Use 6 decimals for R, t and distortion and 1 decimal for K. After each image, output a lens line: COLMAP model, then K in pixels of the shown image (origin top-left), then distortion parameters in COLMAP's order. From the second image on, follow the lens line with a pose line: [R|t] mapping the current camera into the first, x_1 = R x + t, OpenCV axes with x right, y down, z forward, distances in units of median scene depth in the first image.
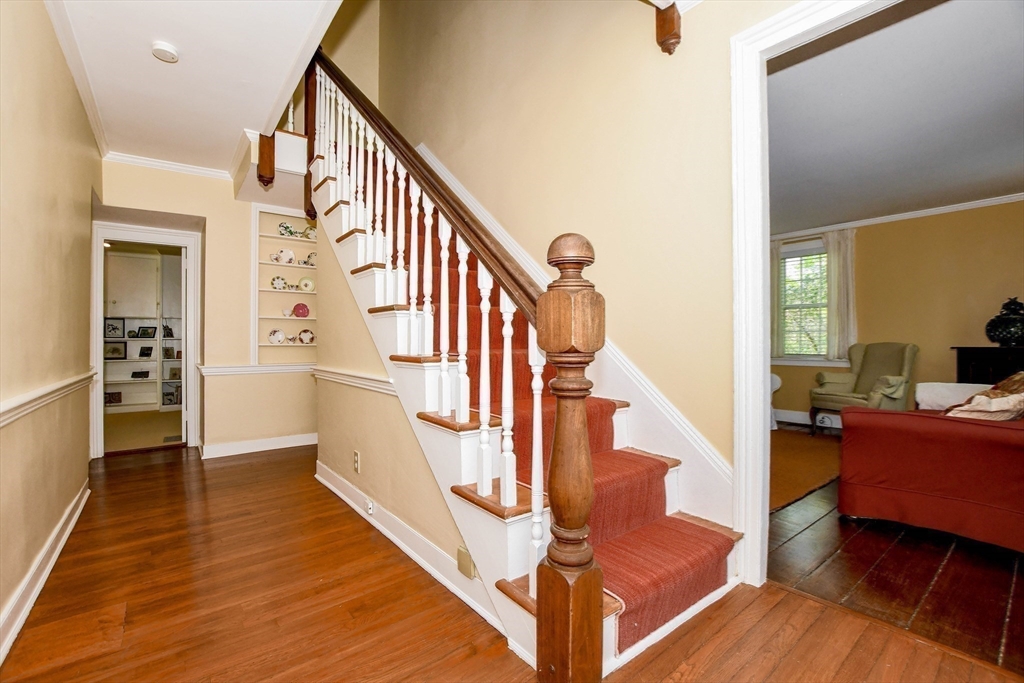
lens RADIAL K [[451.9, 0, 513.0], [0, 451.9, 342.7], [0, 0, 1]] dist [-0.025125, 0.002696]
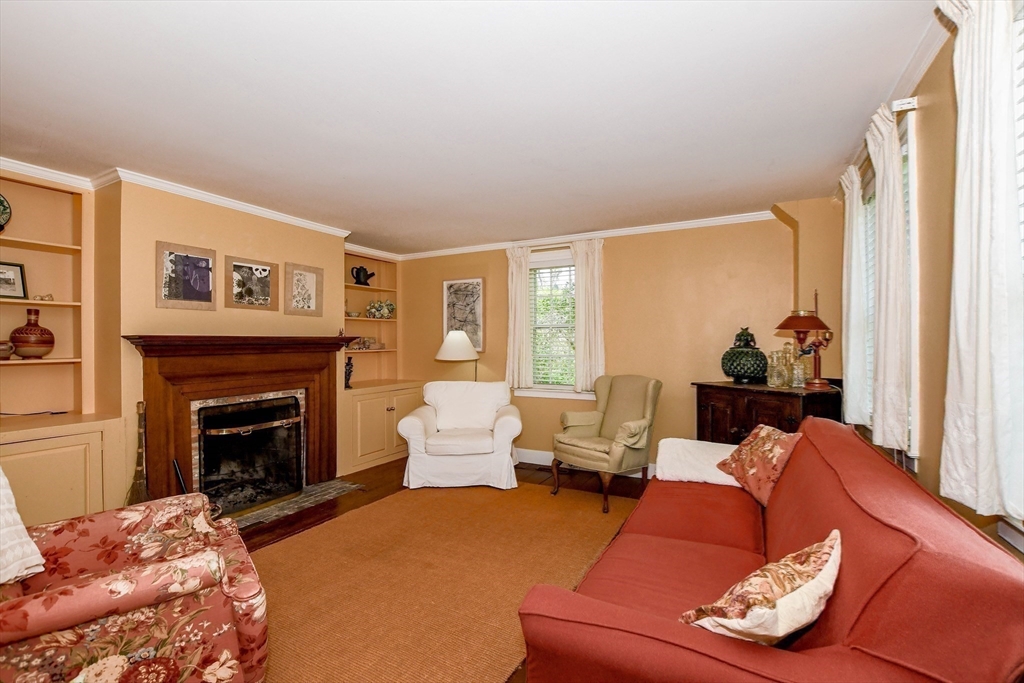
lens RADIAL K [[451.9, 0, 511.5], [0, 451.9, 343.8], [0, 0, 1]] dist [-0.025125, 0.002696]
pose [[0.912488, -0.000252, 0.409102, 0.303748], [0.000159, 1.000000, 0.000260, -0.066137], [-0.409102, -0.000173, 0.912488, 0.333647]]
